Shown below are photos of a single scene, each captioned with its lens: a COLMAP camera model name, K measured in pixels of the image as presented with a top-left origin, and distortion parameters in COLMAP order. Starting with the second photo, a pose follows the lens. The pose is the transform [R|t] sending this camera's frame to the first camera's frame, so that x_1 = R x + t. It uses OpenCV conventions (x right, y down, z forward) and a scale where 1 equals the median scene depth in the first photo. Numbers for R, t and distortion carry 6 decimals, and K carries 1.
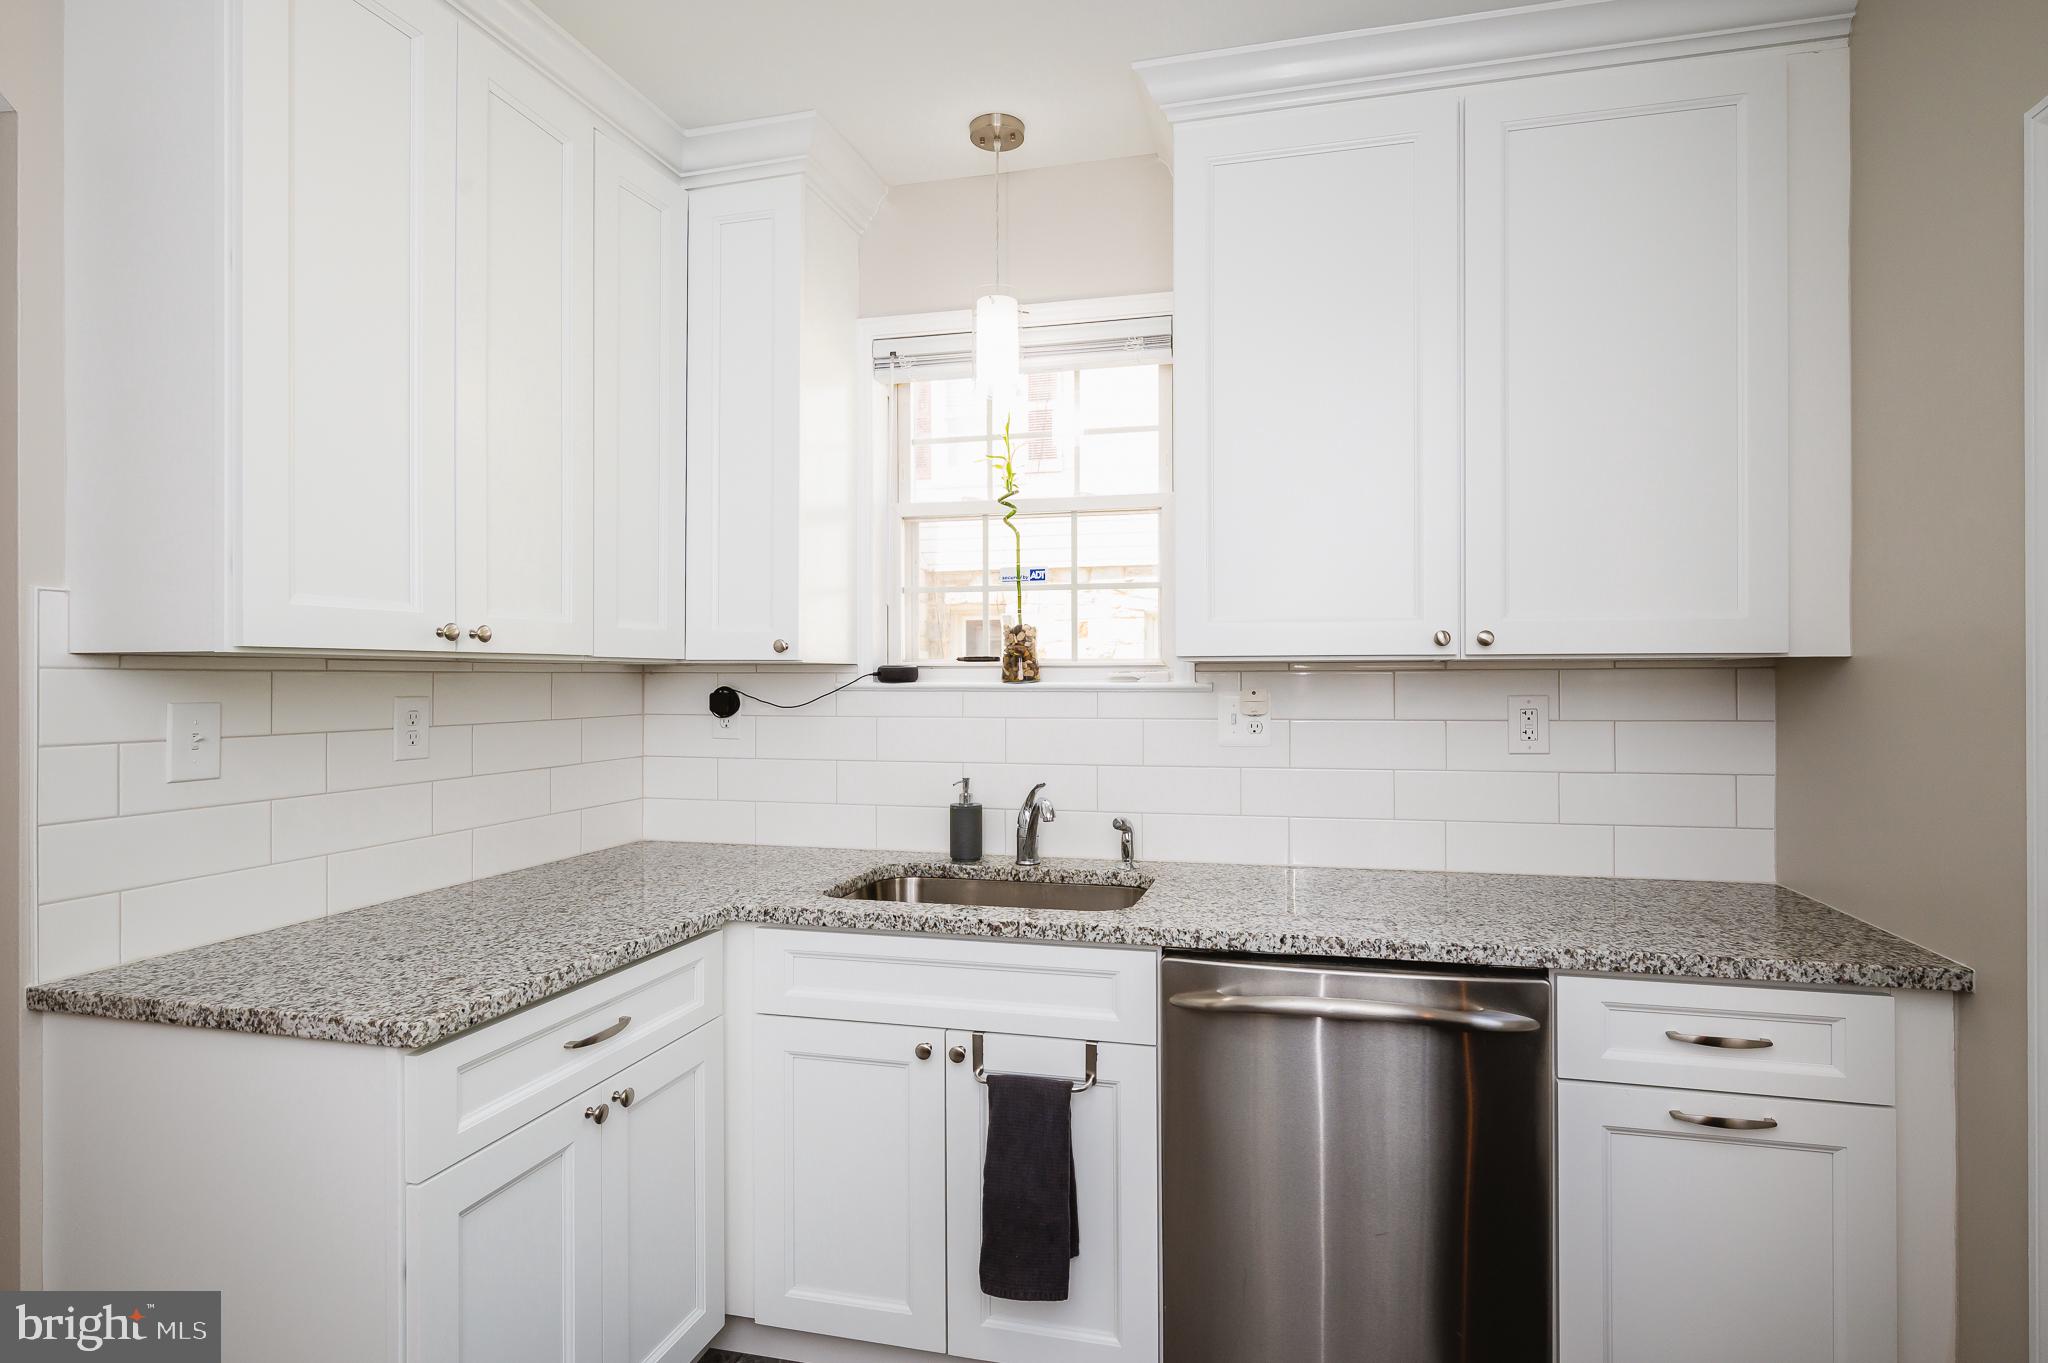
lens RADIAL K [[1021.7, 0, 1038.5], [0, 1021.7, 679.3], [0, 0, 1]] dist [-0.000478, 0.000251]
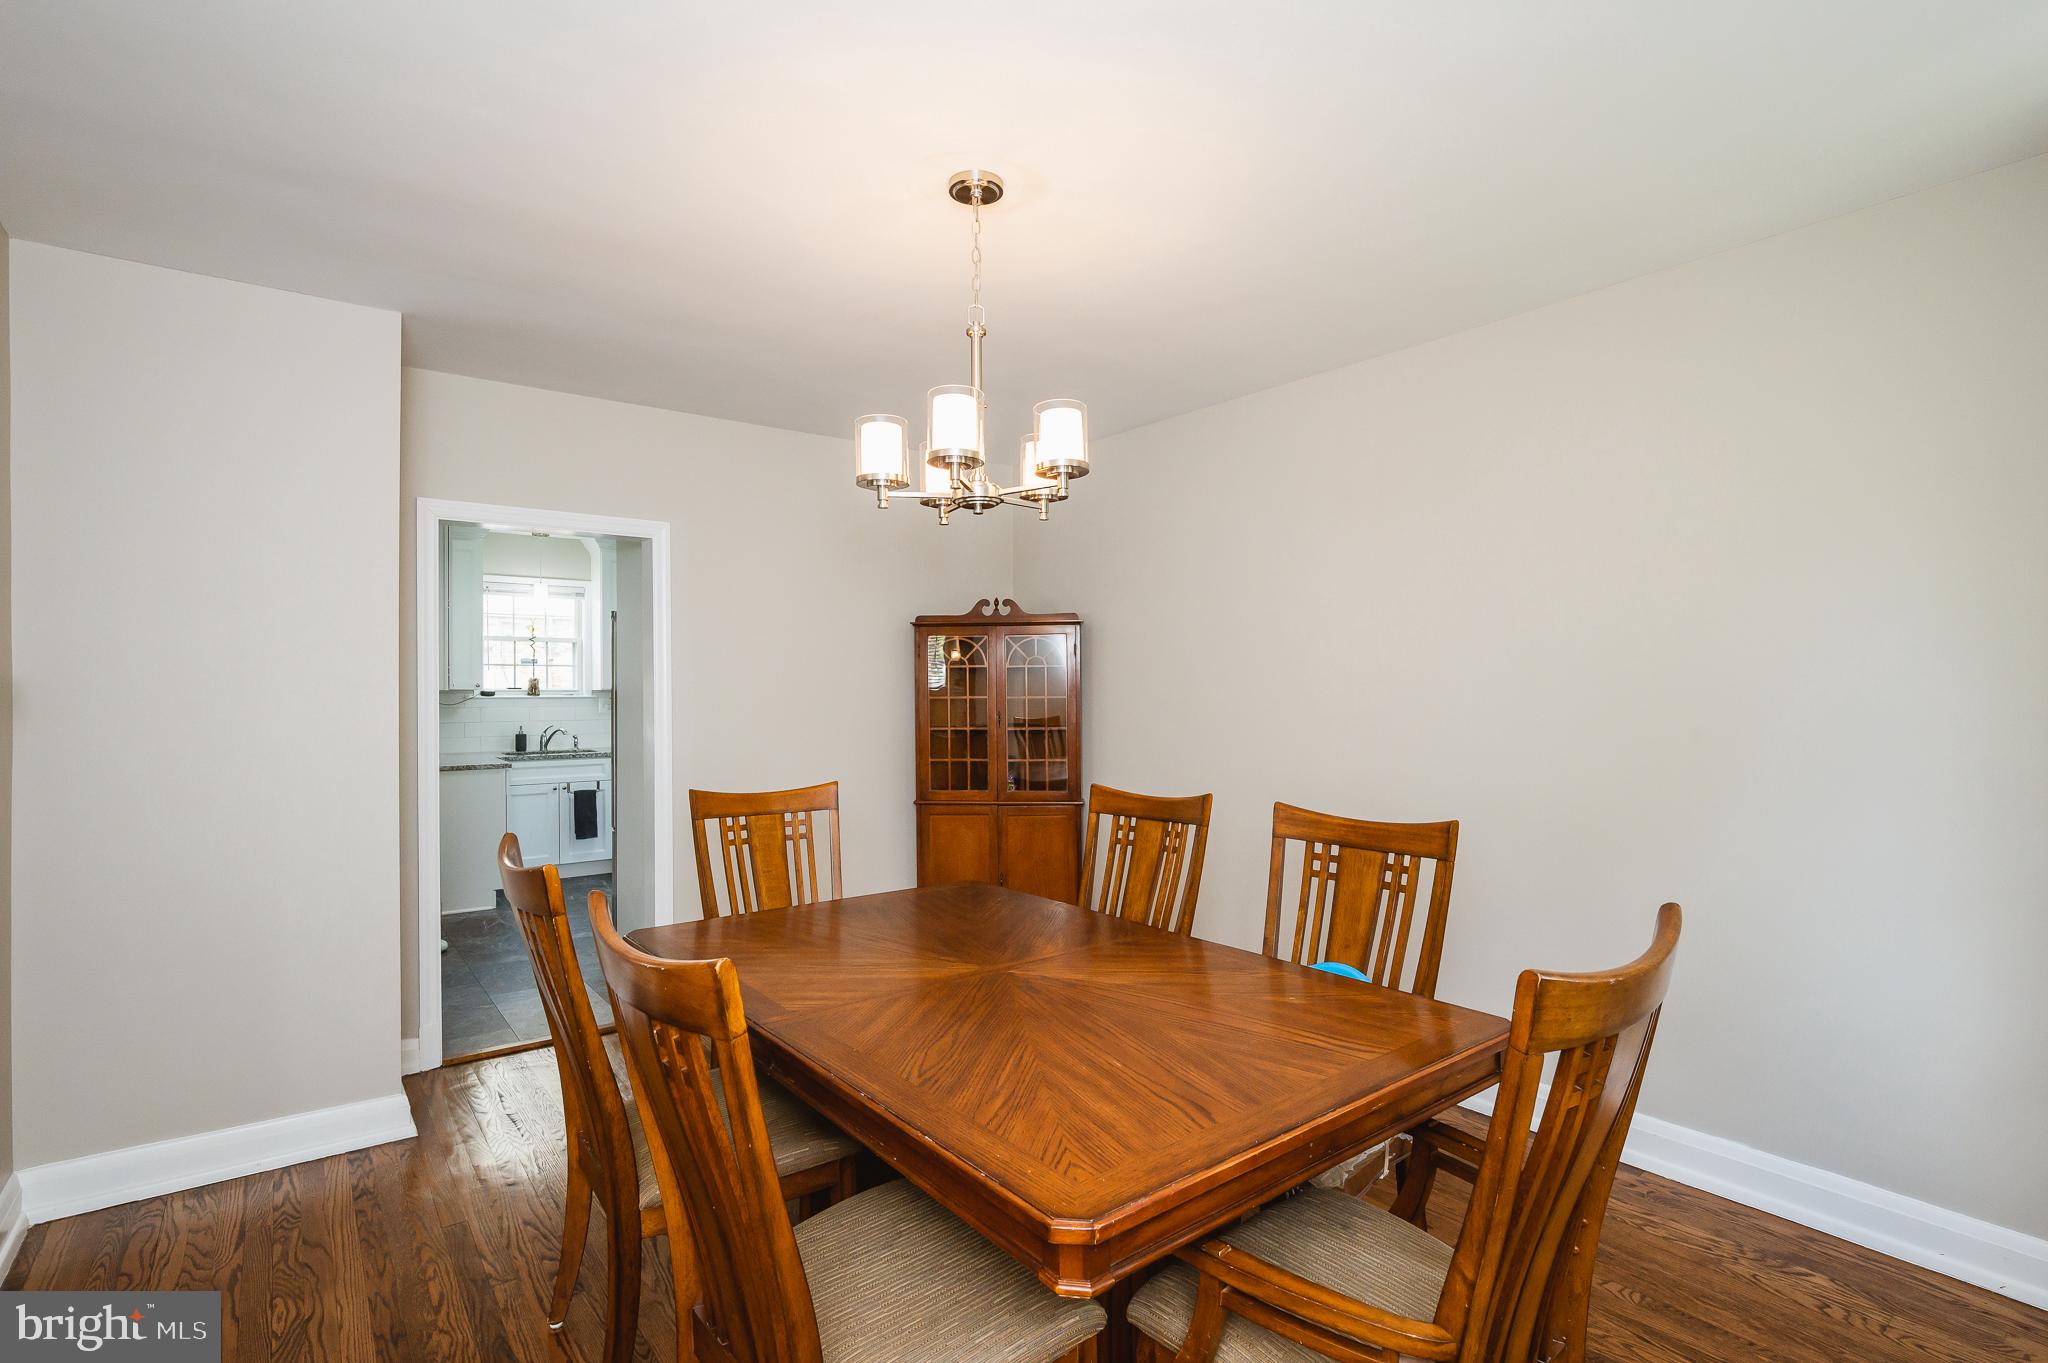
lens RADIAL K [[1002.0, 0, 1029.7], [0, 1002.0, 697.3], [0, 0, 1]] dist [-0.000354, -0.000007]
pose [[0.622301, -0.003719, 0.782769, -1.987861], [-0.002947, 0.999971, 0.007093, -0.026417], [-0.782773, -0.006721, 0.622271, -2.856418]]
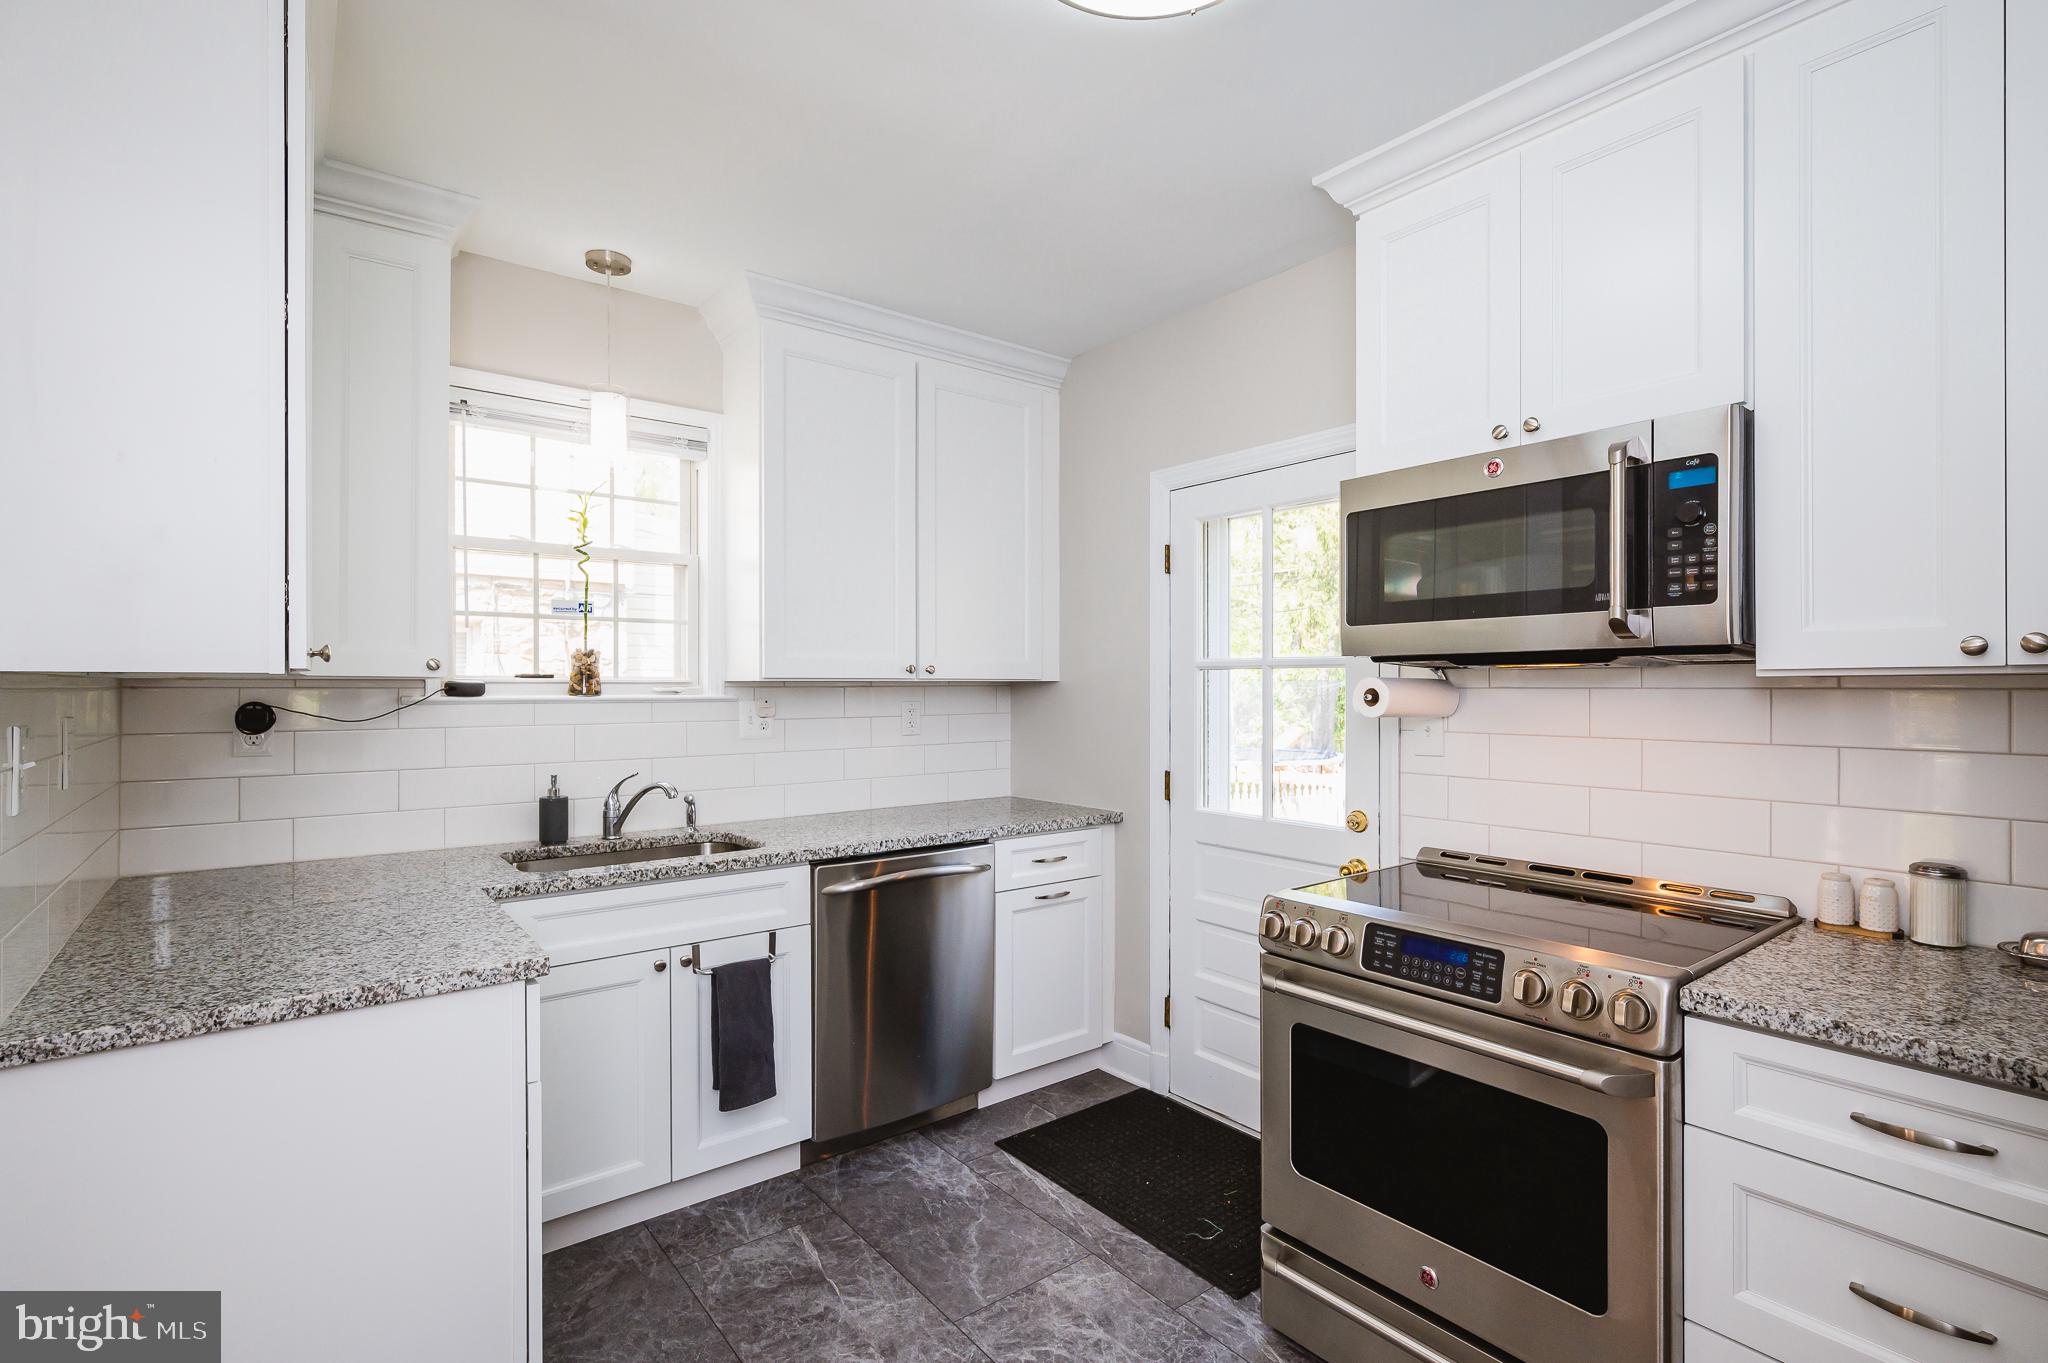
lens RADIAL K [[962.6, 0, 1017.7], [0, 962.6, 686.1], [0, 0, 1]] dist [-0.000100, 0.000203]
pose [[0.619919, 0.000468, 0.784666, -0.801167], [0.000157, 1.000000, -0.000721, -0.009727], [-0.784666, 0.000570, 0.619918, -0.171369]]
